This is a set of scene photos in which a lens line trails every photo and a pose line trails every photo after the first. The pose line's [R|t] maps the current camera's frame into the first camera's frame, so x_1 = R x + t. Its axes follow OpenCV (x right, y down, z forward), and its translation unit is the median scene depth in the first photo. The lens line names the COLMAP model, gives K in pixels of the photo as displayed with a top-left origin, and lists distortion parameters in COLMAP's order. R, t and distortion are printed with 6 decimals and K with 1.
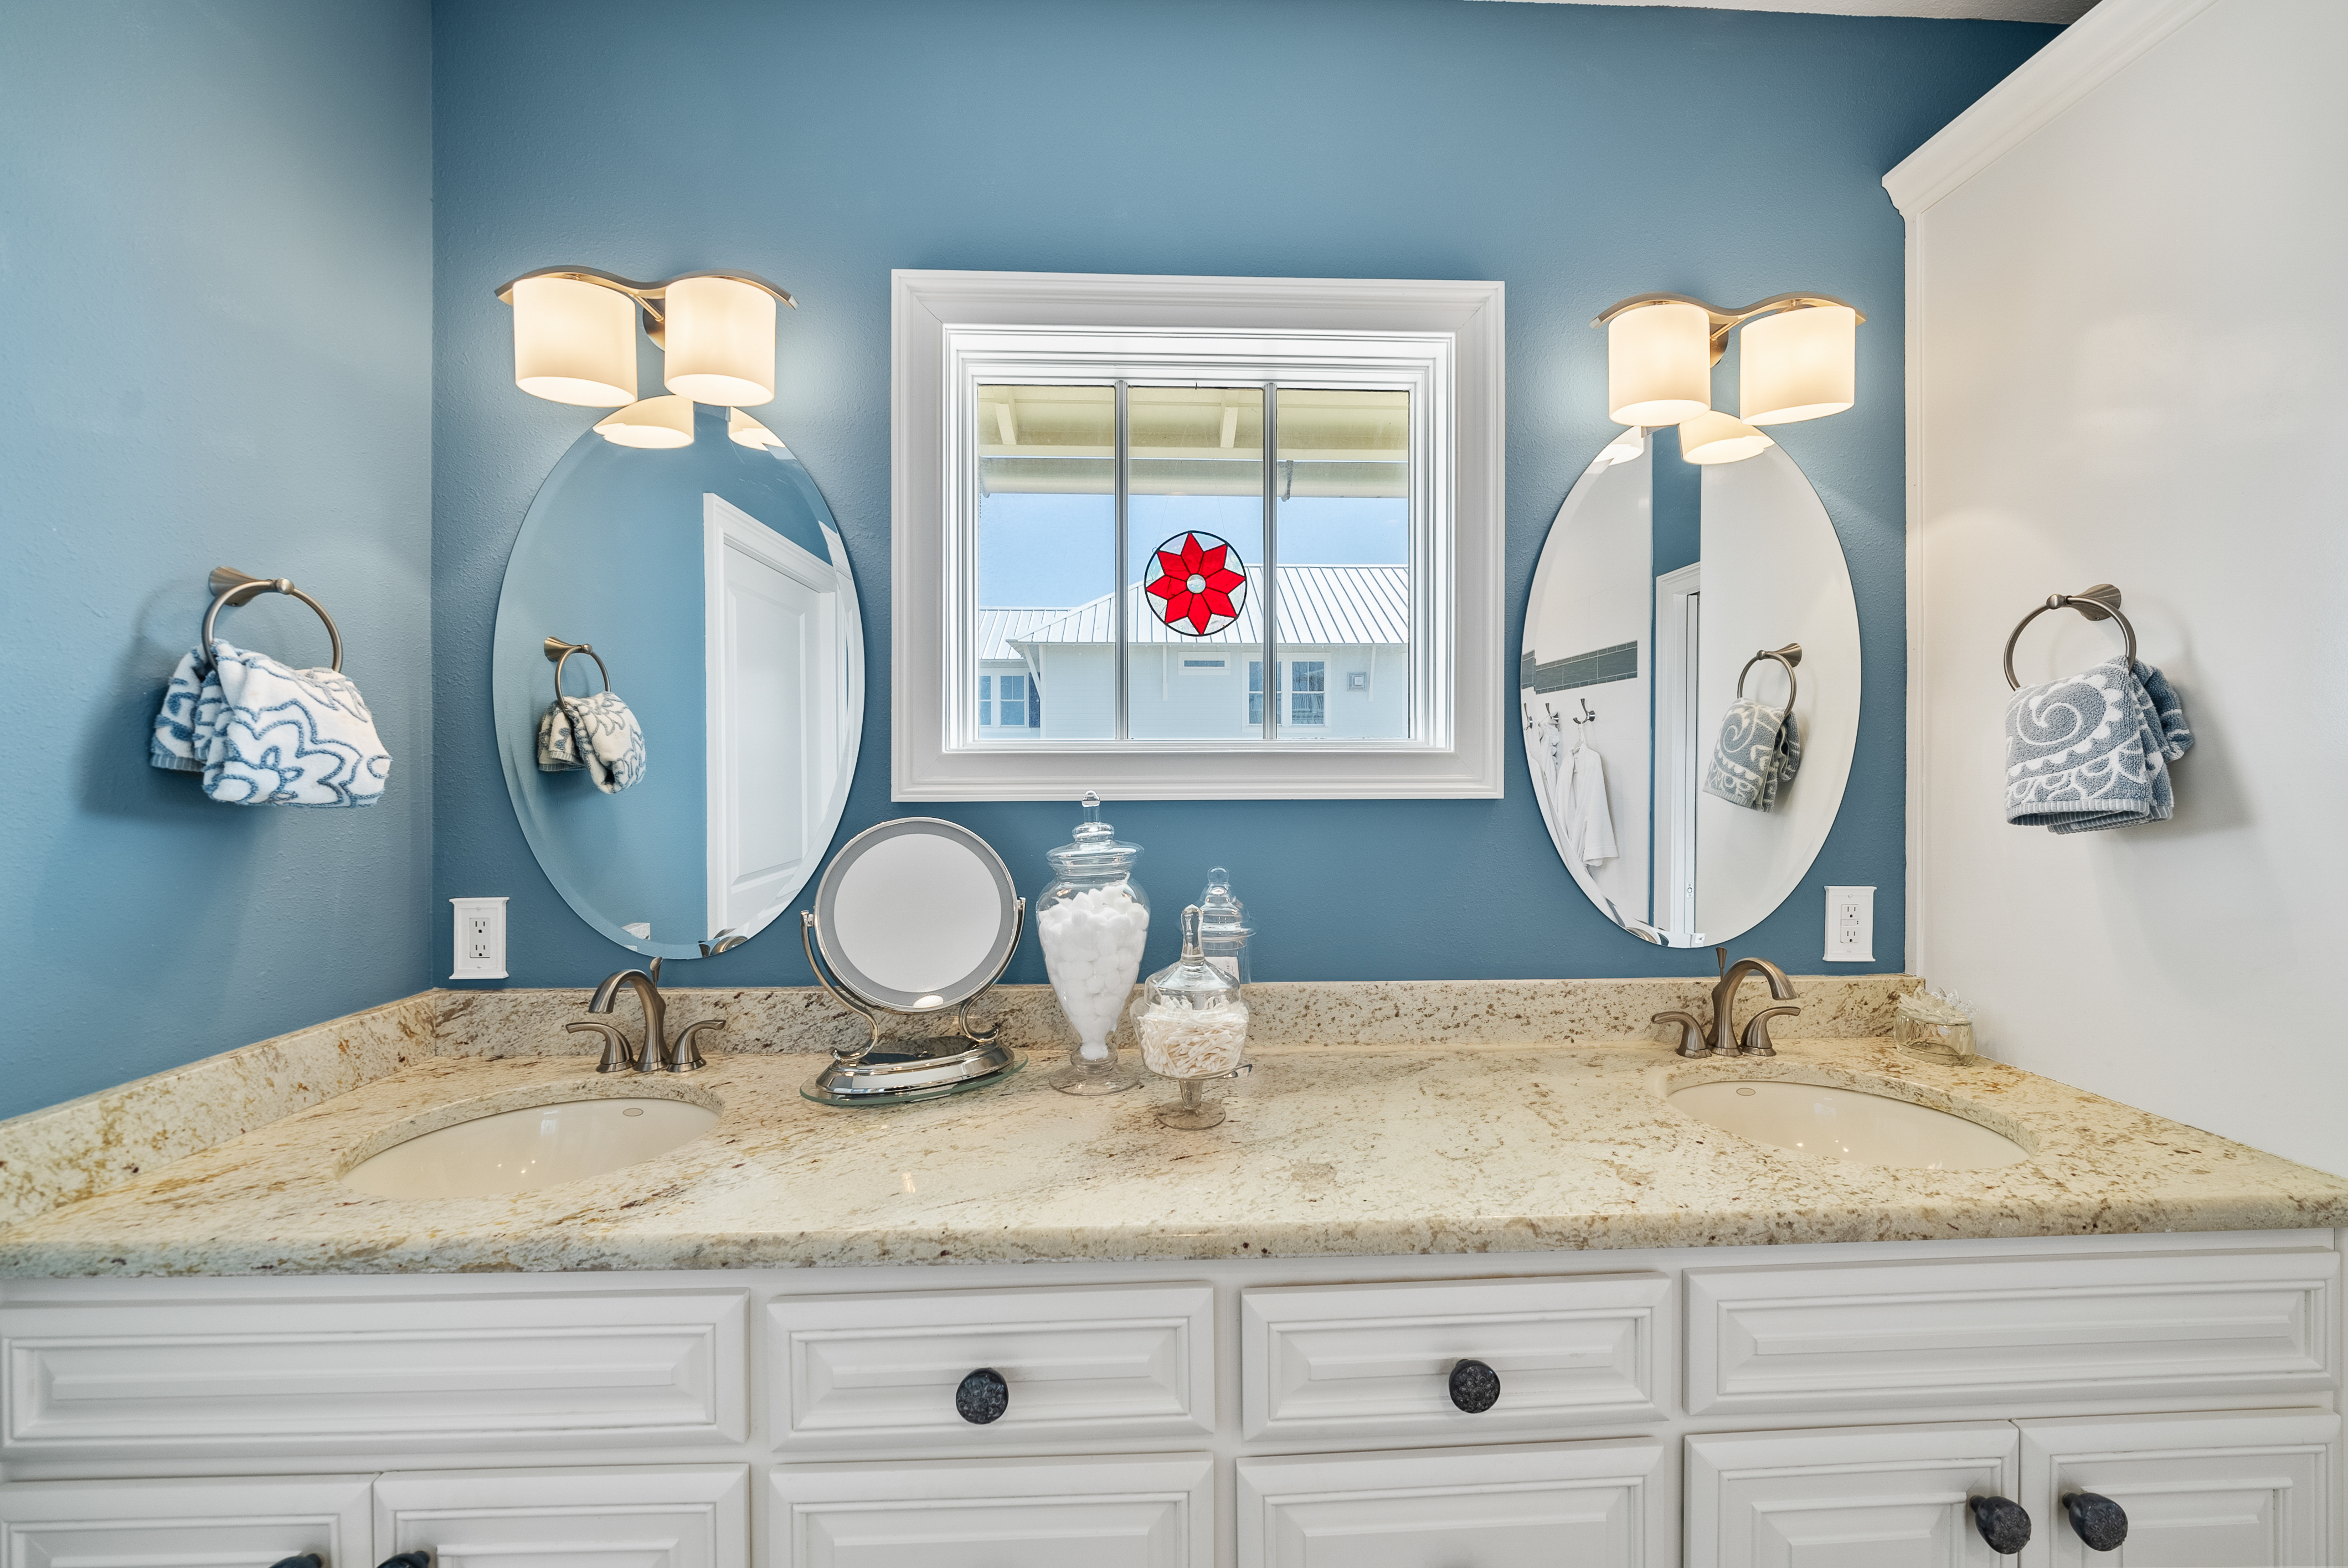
lens RADIAL K [[822.1, 0, 1178.1], [0, 822.1, 777.0], [0, 0, 1]] dist [-0.010514, 0.000204]
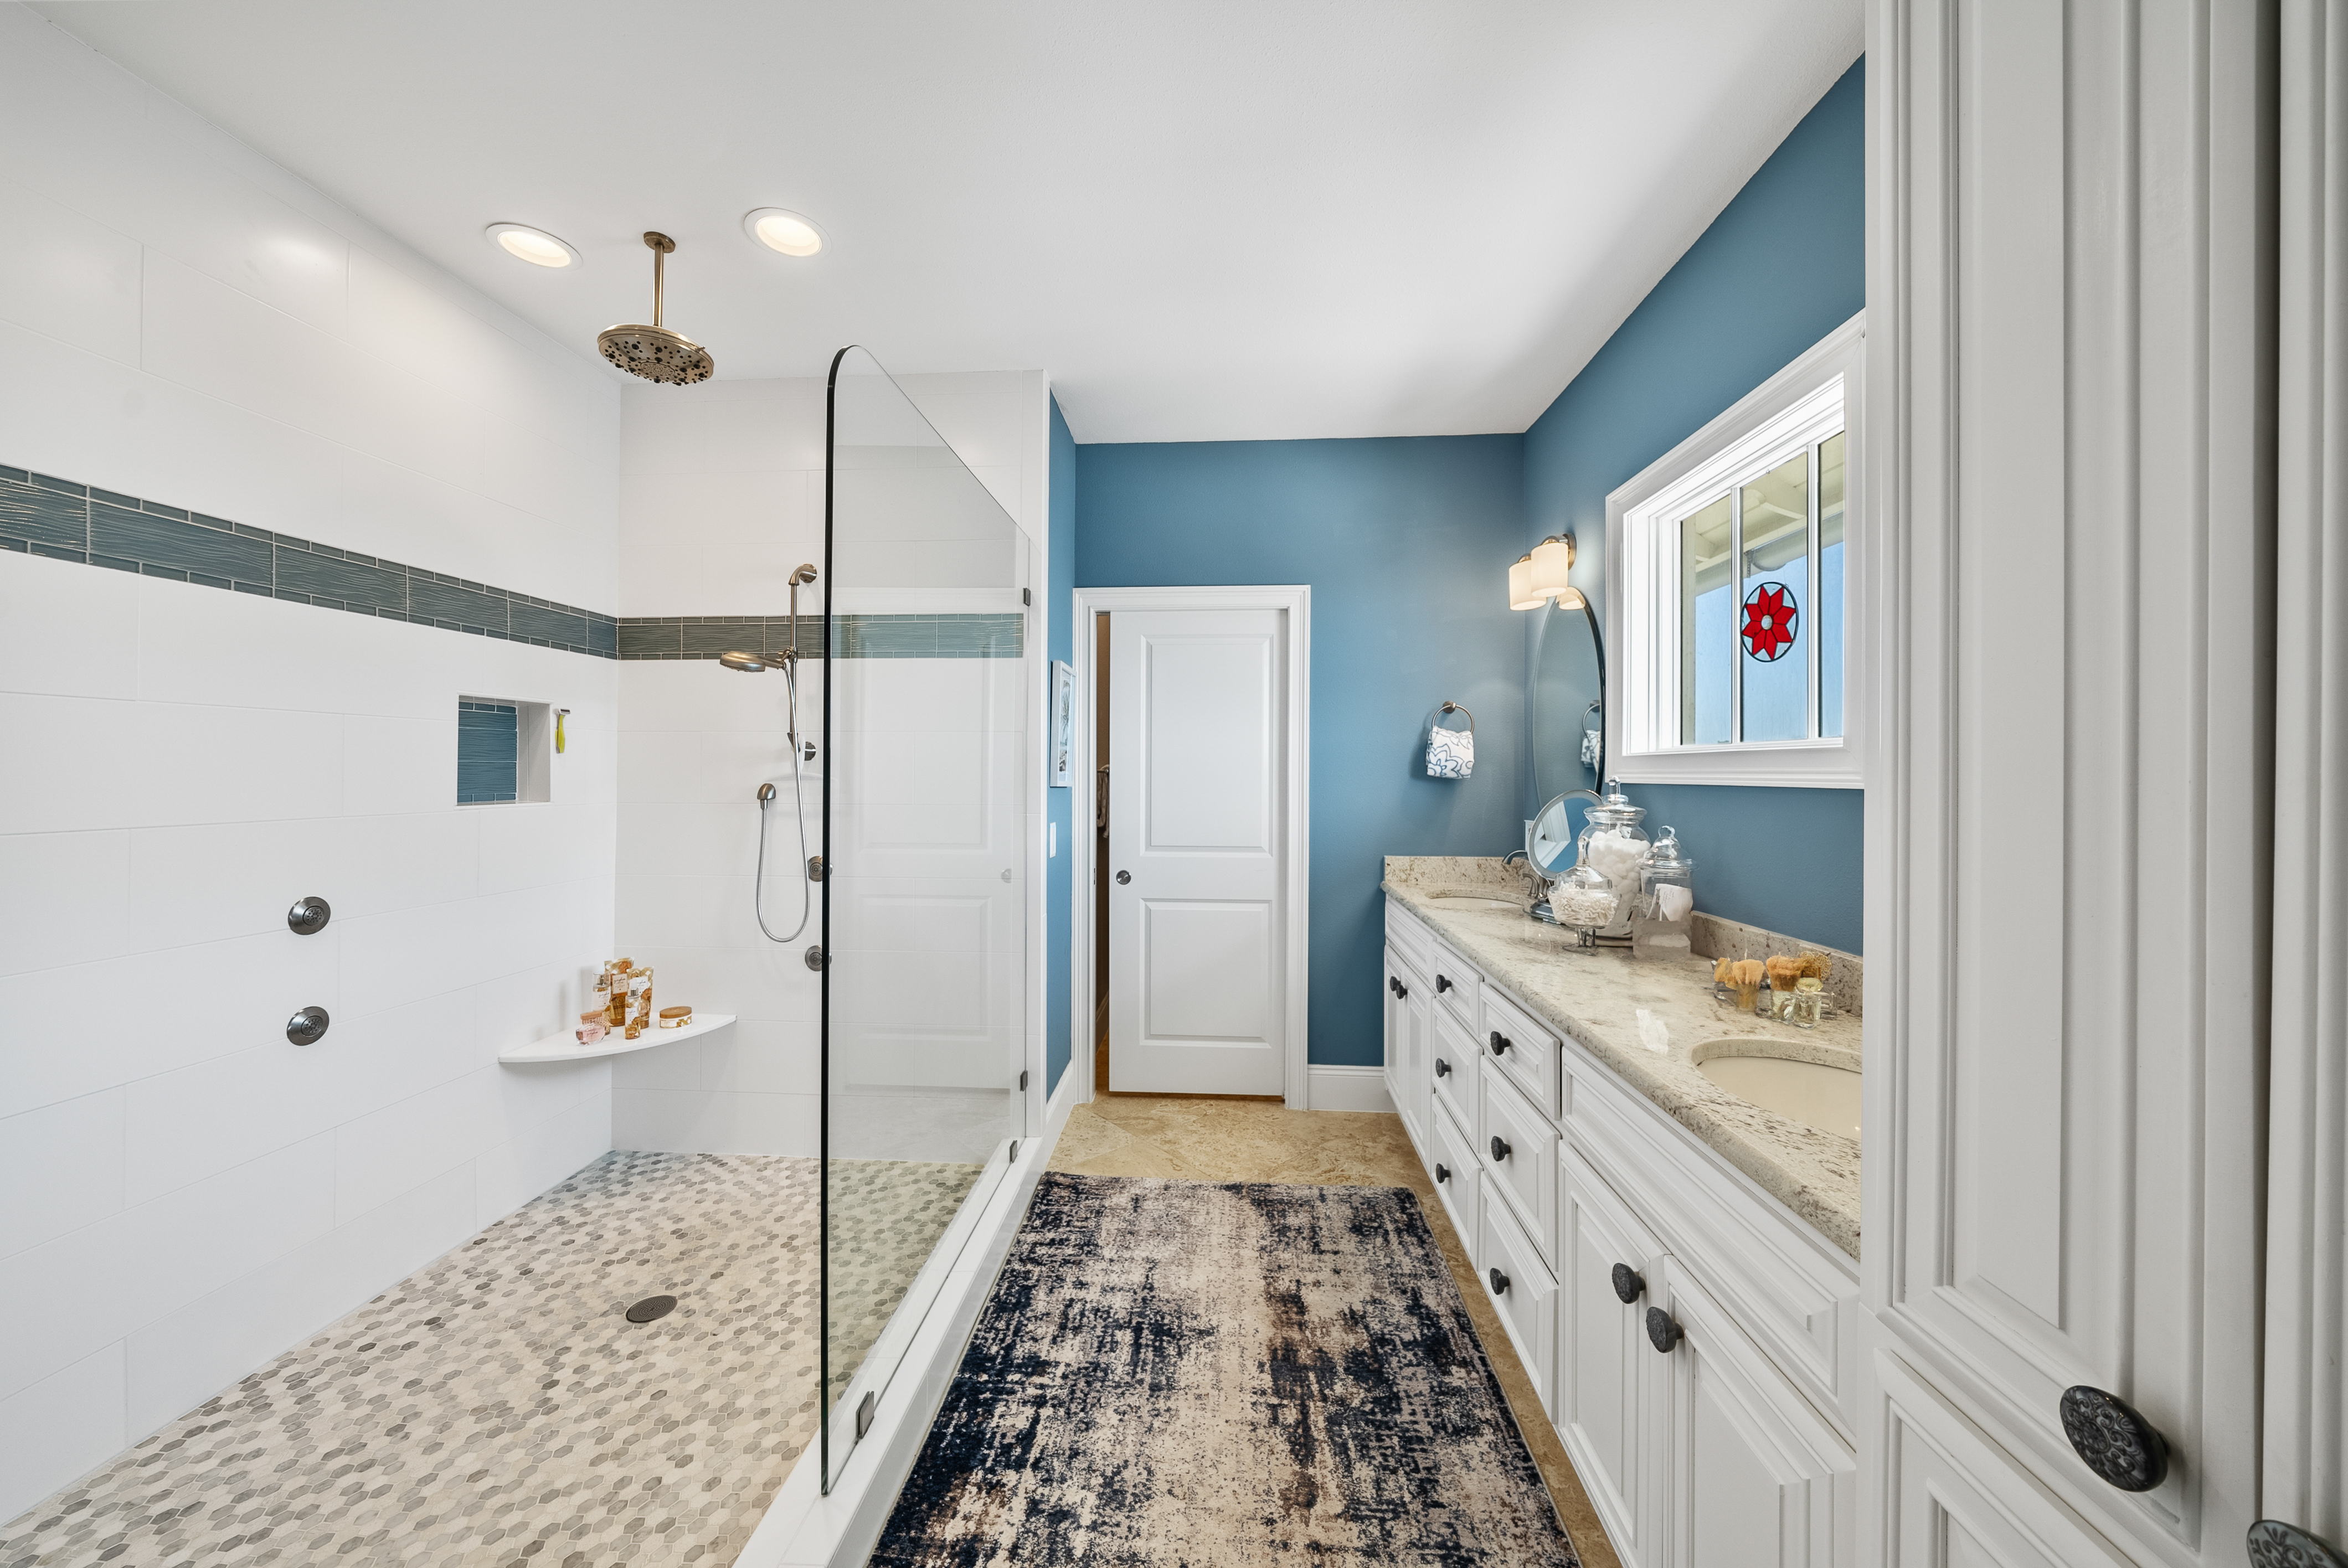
lens RADIAL K [[822.1, 0, 1174.1], [0, 822.1, 773.8], [0, 0, 1]] dist [-0.010514, 0.000204]
pose [[-0.099306, 0.004369, -0.995047, 1.426008], [-0.009055, 0.999945, 0.005295, 0.009074], [0.995016, 0.009536, -0.099261, 0.188639]]
